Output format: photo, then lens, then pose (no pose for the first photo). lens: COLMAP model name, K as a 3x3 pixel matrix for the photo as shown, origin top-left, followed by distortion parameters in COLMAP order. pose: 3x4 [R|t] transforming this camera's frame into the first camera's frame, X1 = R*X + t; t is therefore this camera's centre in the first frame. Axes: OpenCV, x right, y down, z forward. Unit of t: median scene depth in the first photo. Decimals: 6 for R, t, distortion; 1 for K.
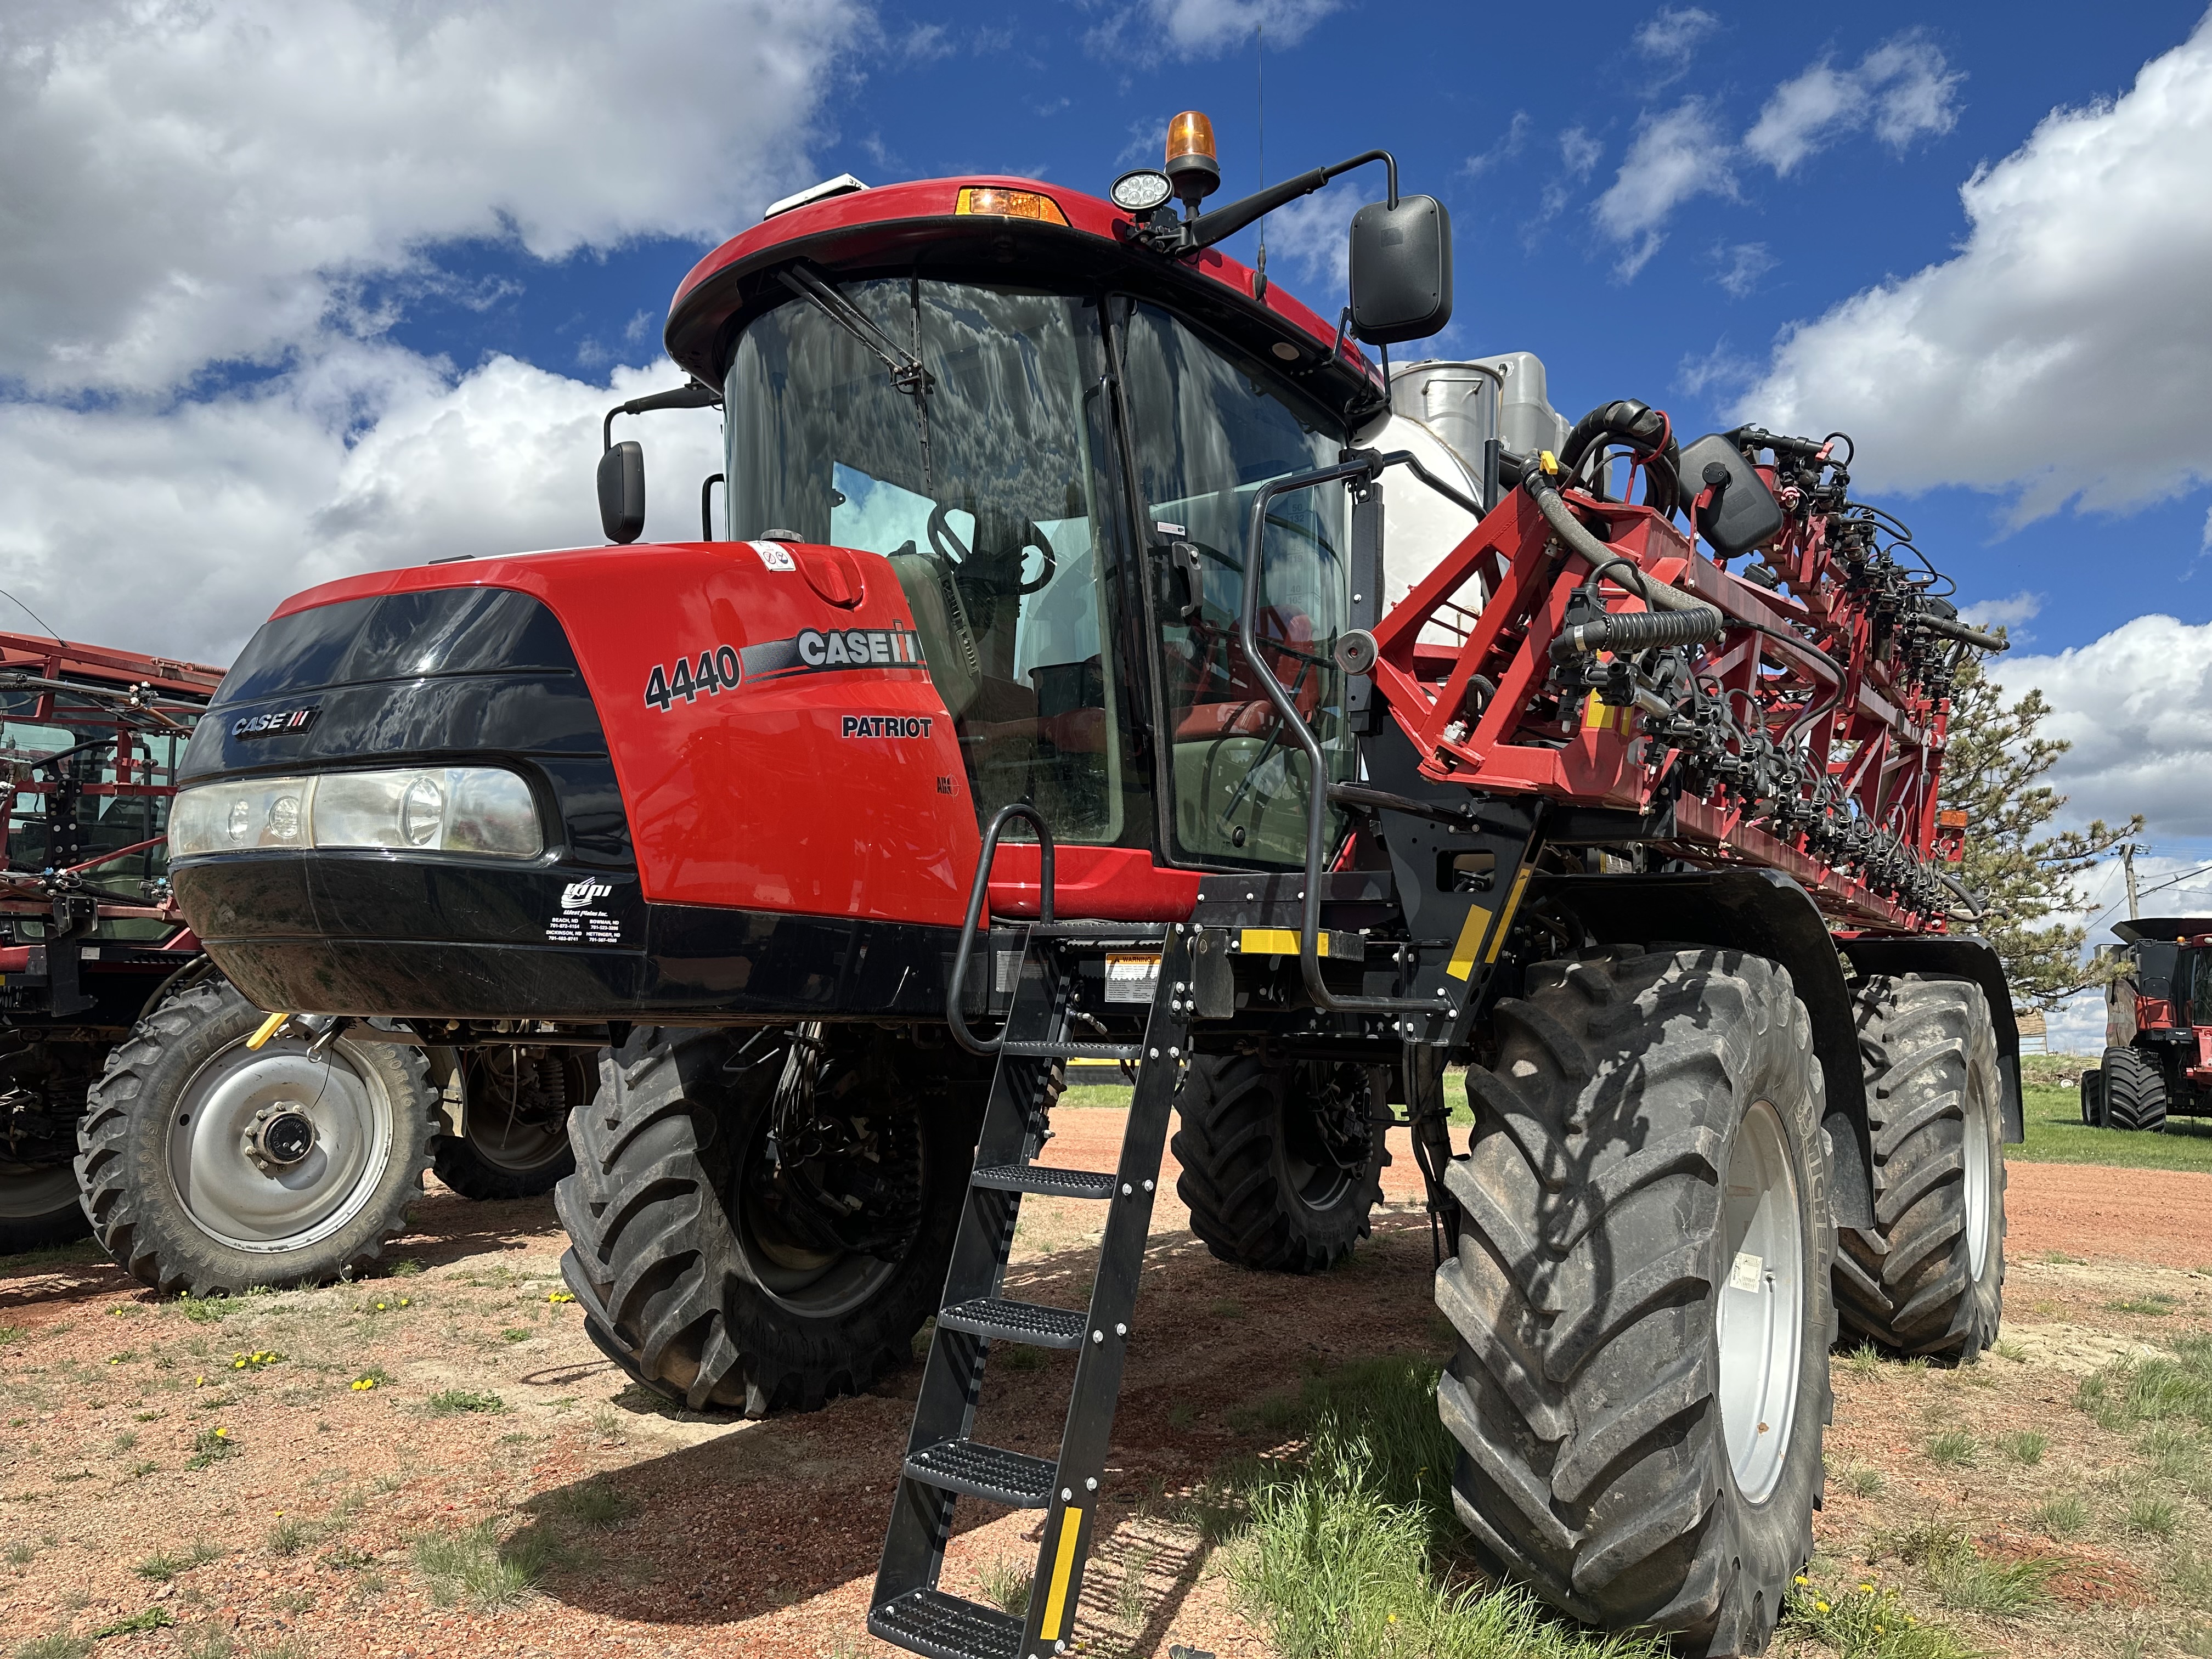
lens RADIAL K [[1562.0, 0, 1106.0], [0, 1562.0, 829.5], [0, 0, 1]] dist [0.099788, -0.145281]
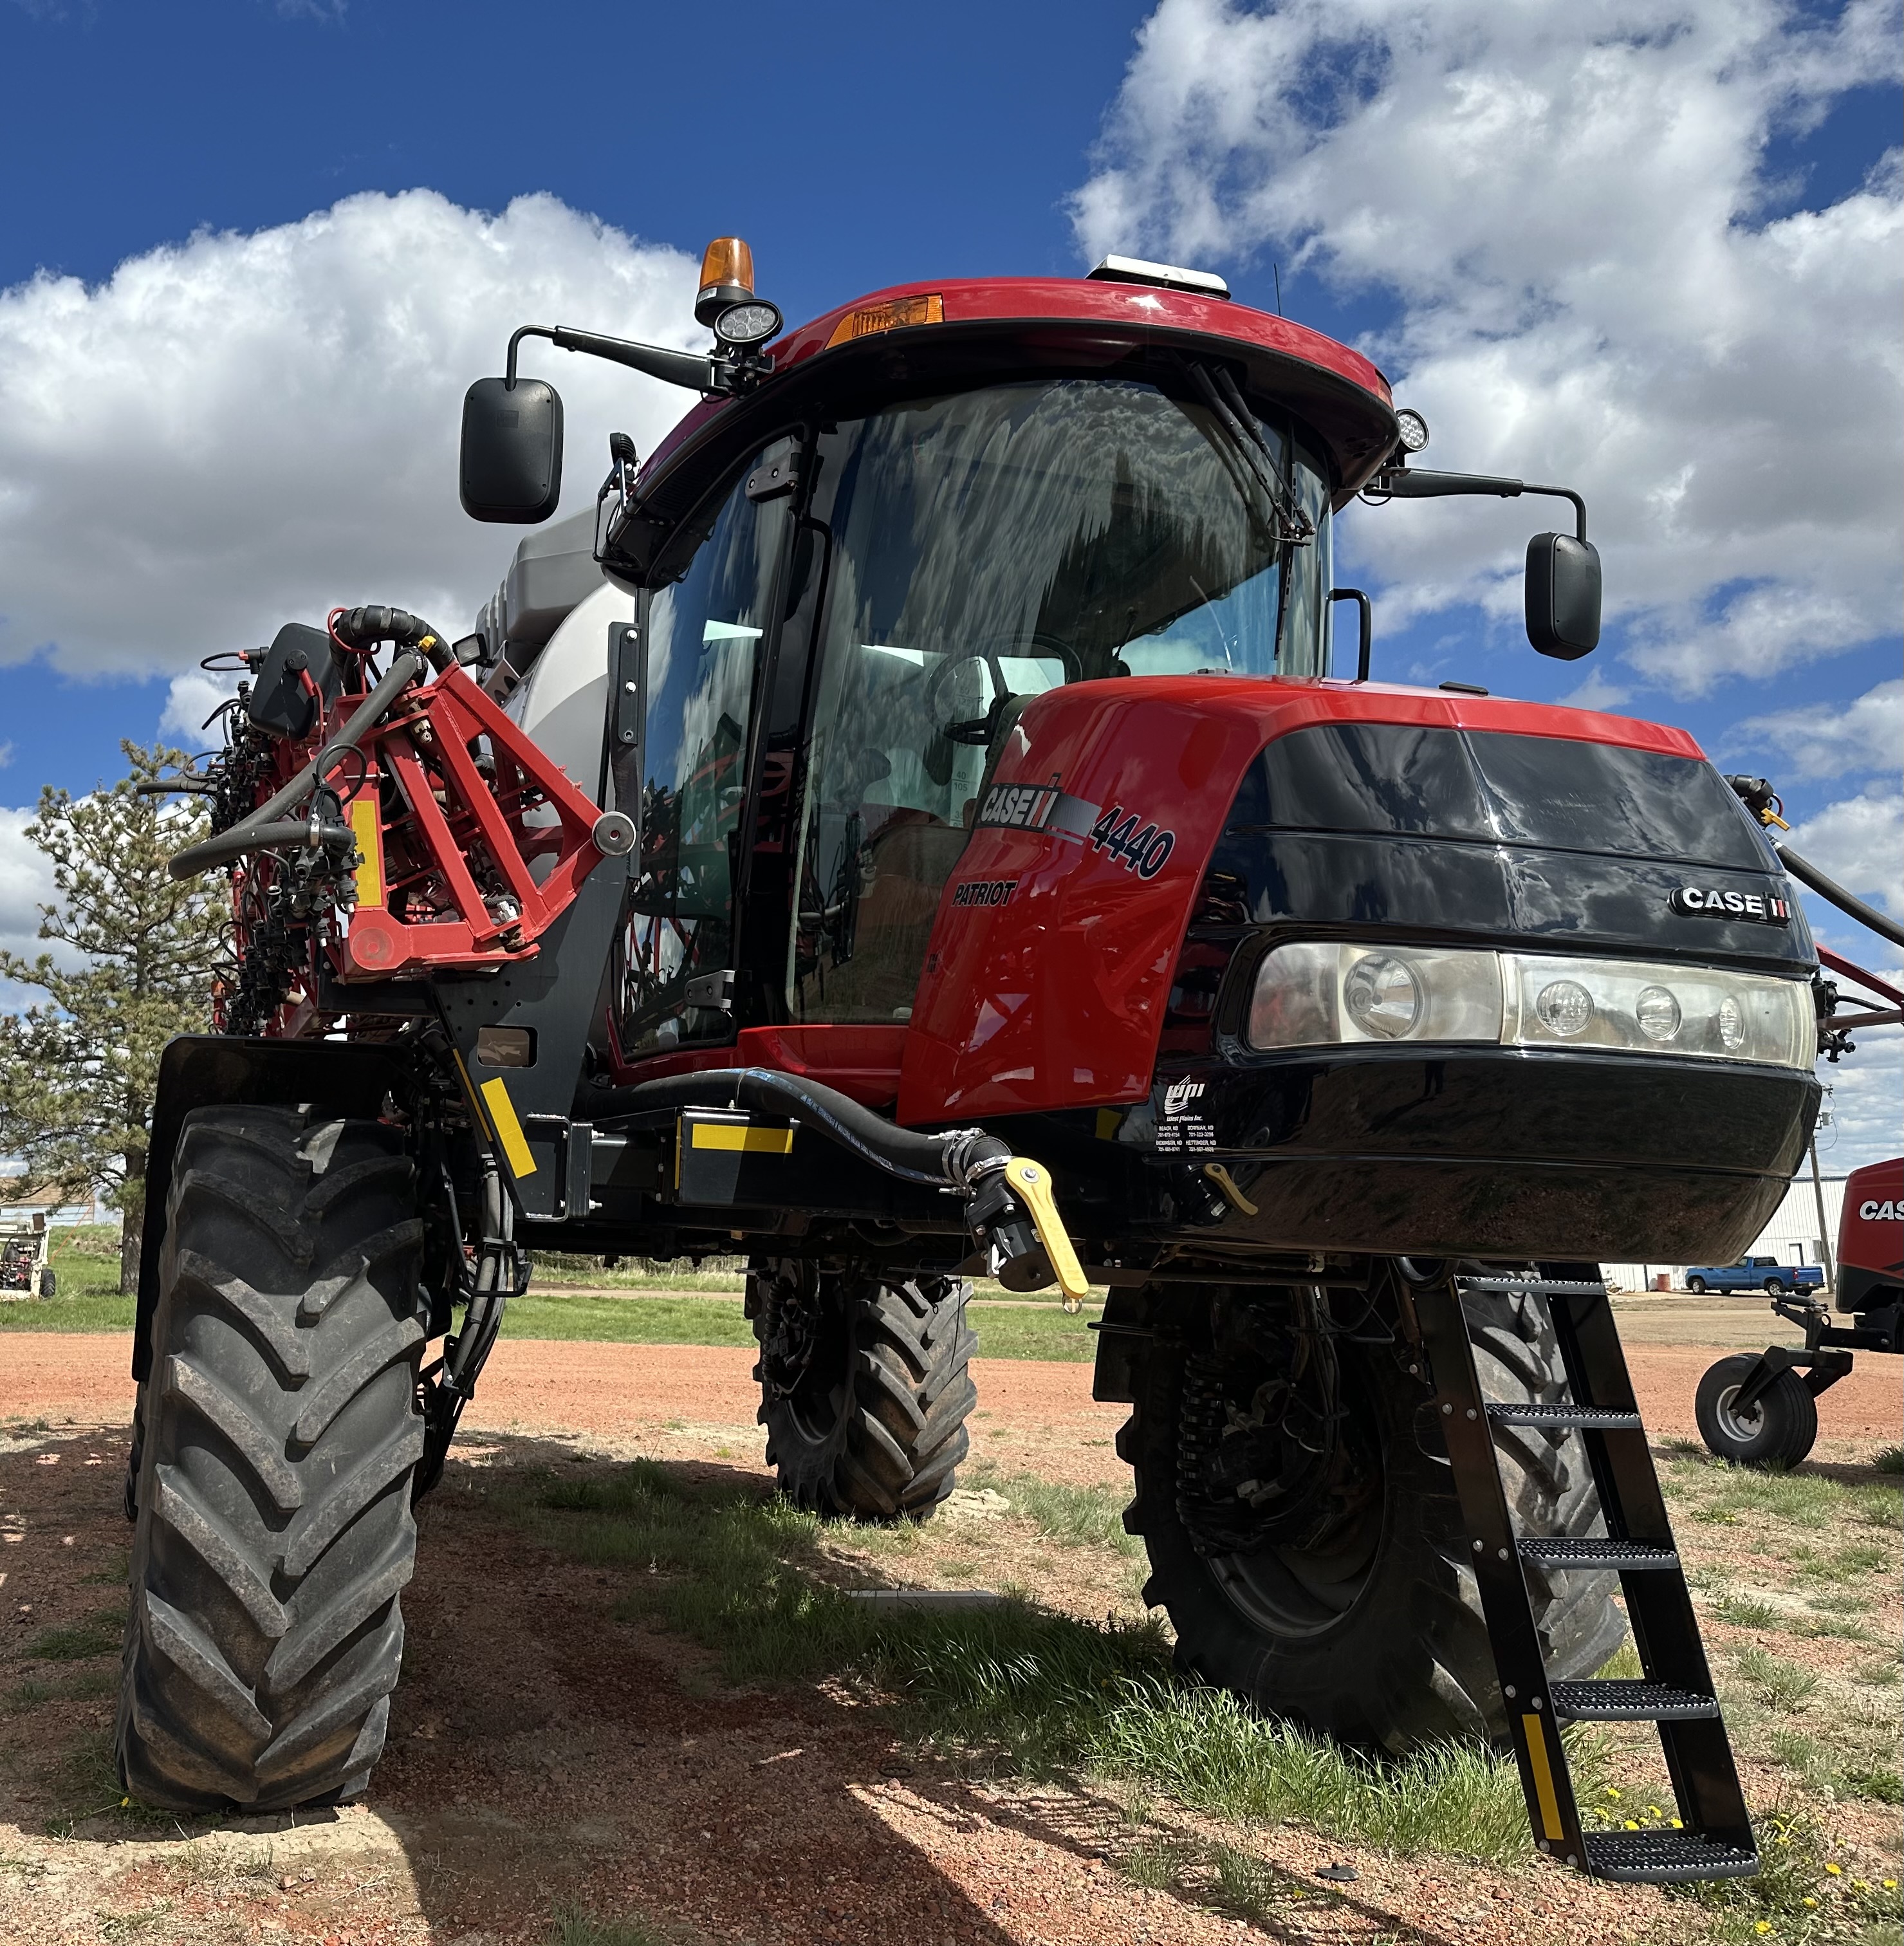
lens RADIAL K [[1820.0, 0, 664.9], [0, 1820.0, 955.5], [0, 0, 1]] dist [0.091876, -0.125157]
pose [[0.629692, 0.117451, 0.767915, -1.213563], [-0.116059, 0.991634, -0.056499, 0.056725], [-0.768127, -0.053546, 0.638055, 0.616307]]
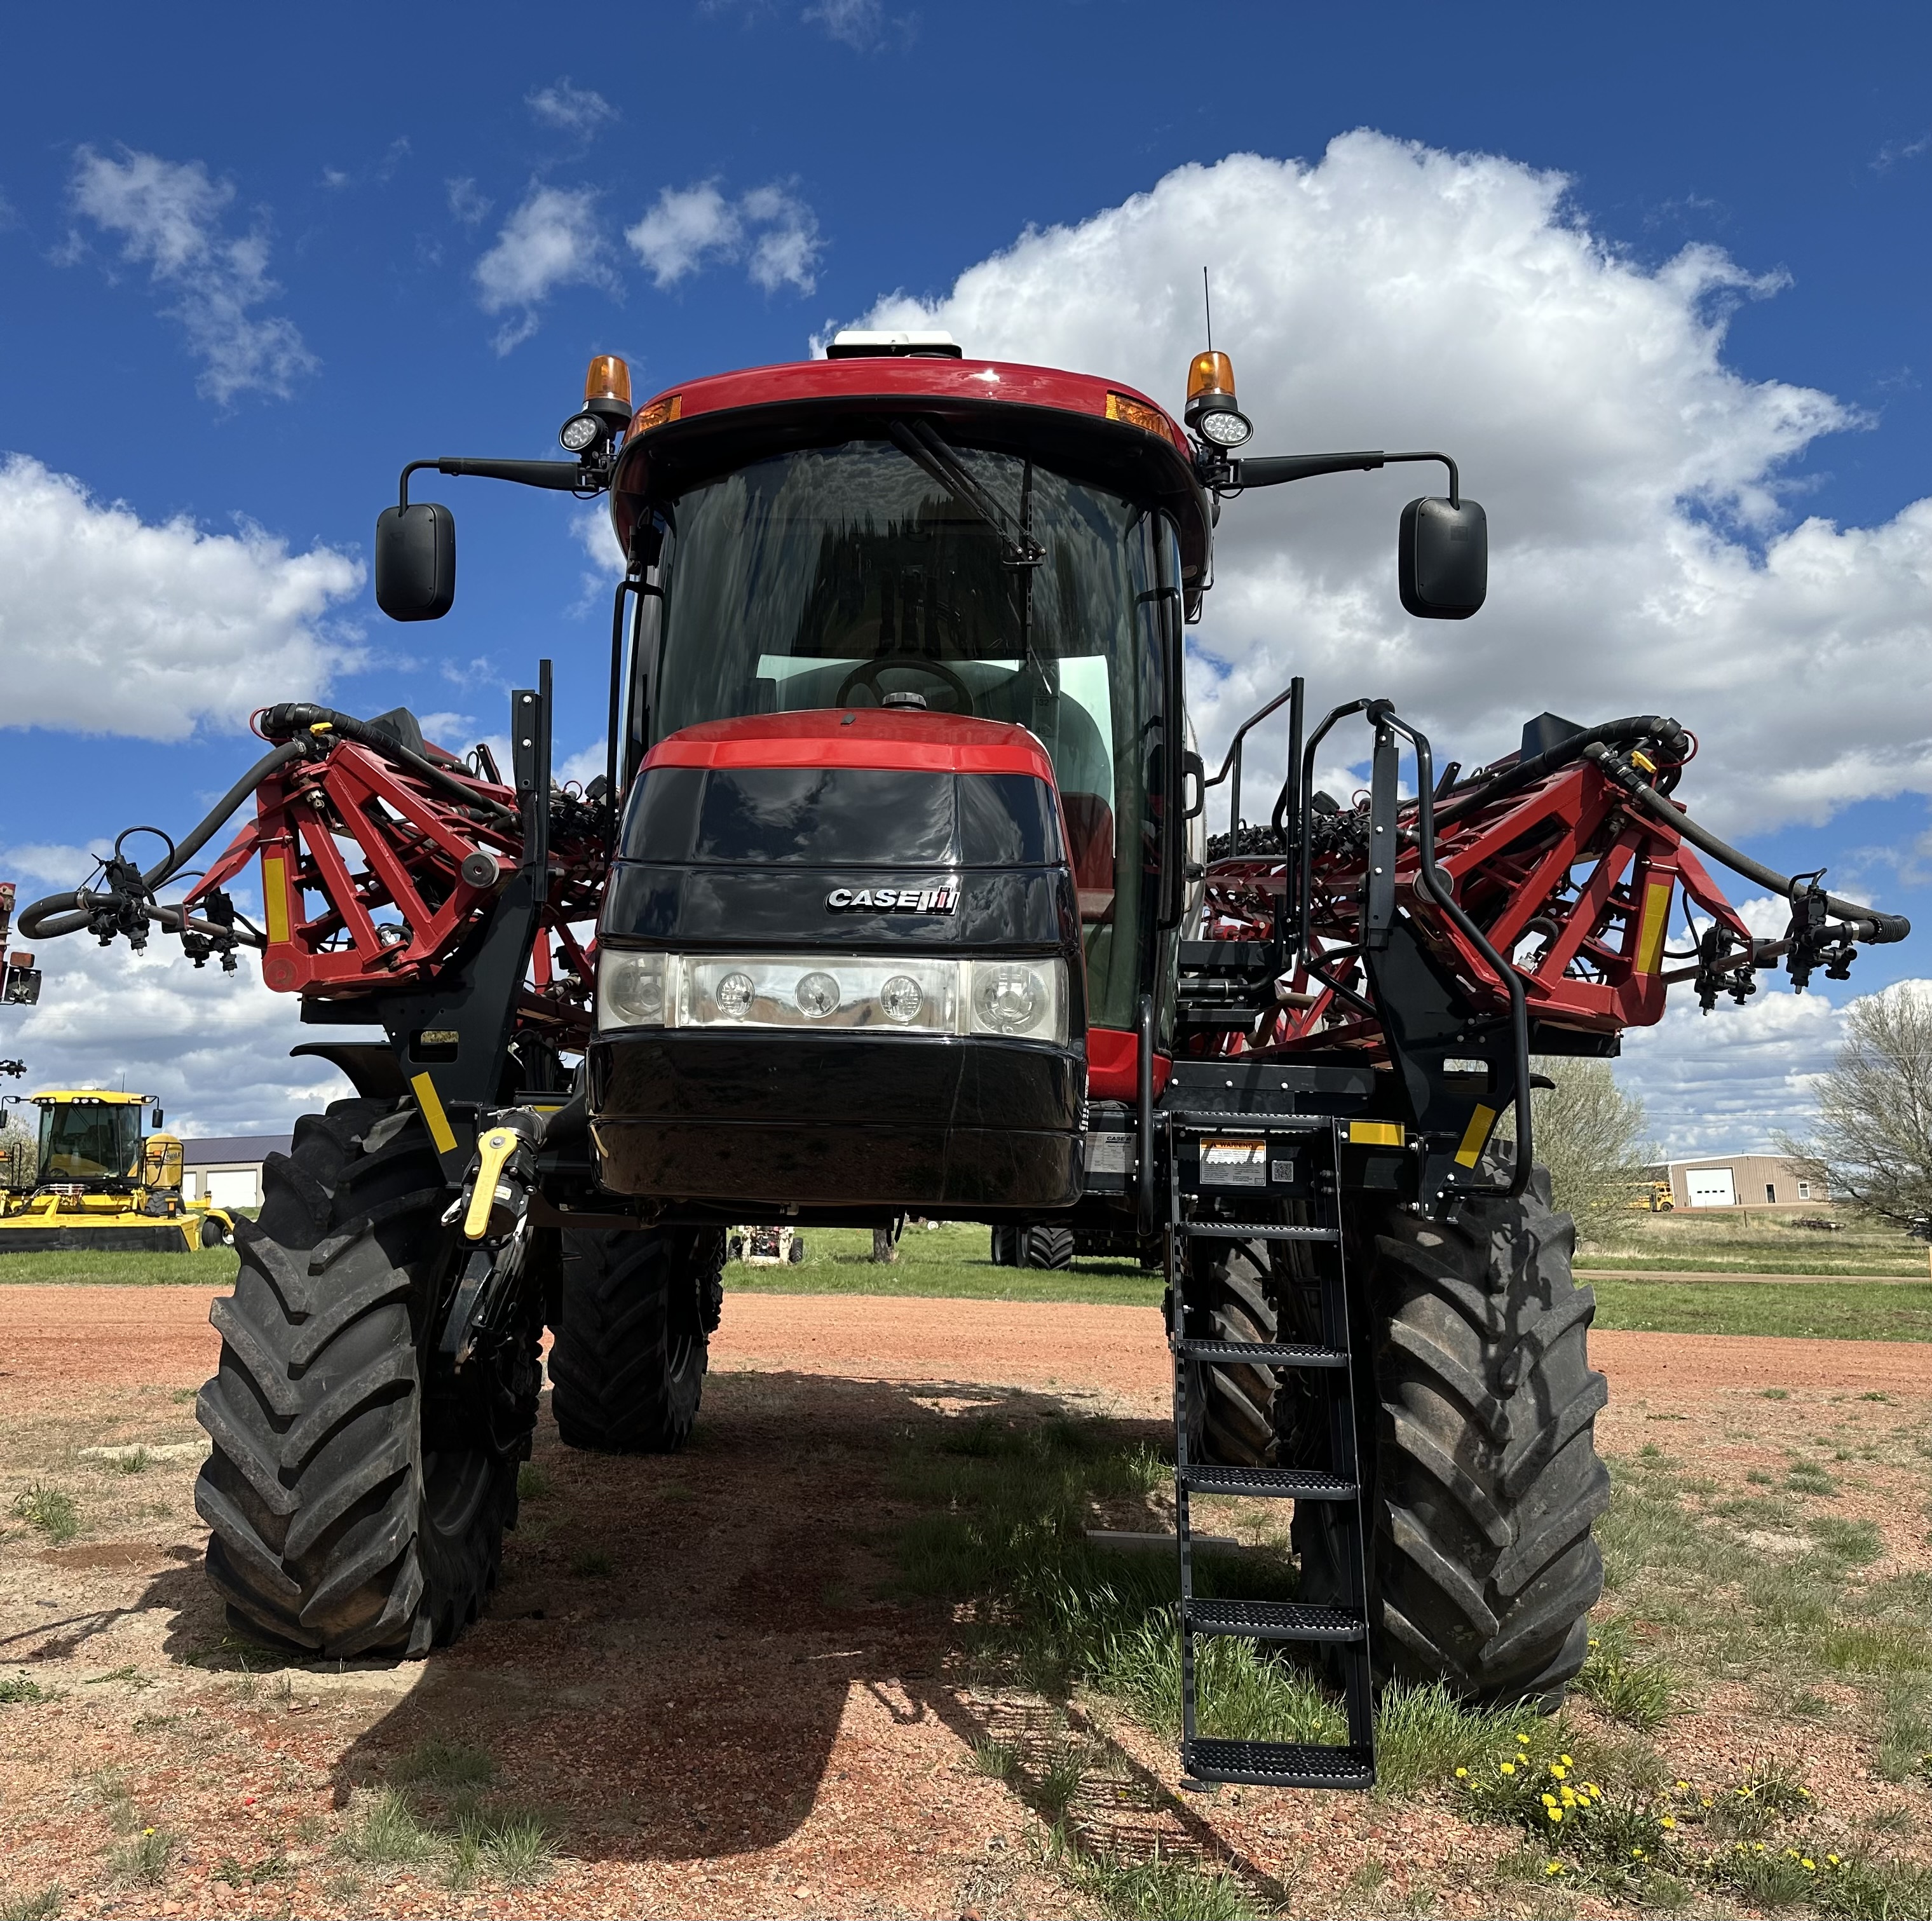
lens RADIAL K [[1801.4, 0, 891.3], [0, 1801.4, 945.5], [0, 0, 1]] dist [0.078636, -0.102040]
pose [[0.849790, 0.068461, 0.522657, -0.831941], [-0.069444, 0.997428, -0.017739, -0.015671], [-0.522527, -0.021221, 0.852359, 0.060617]]
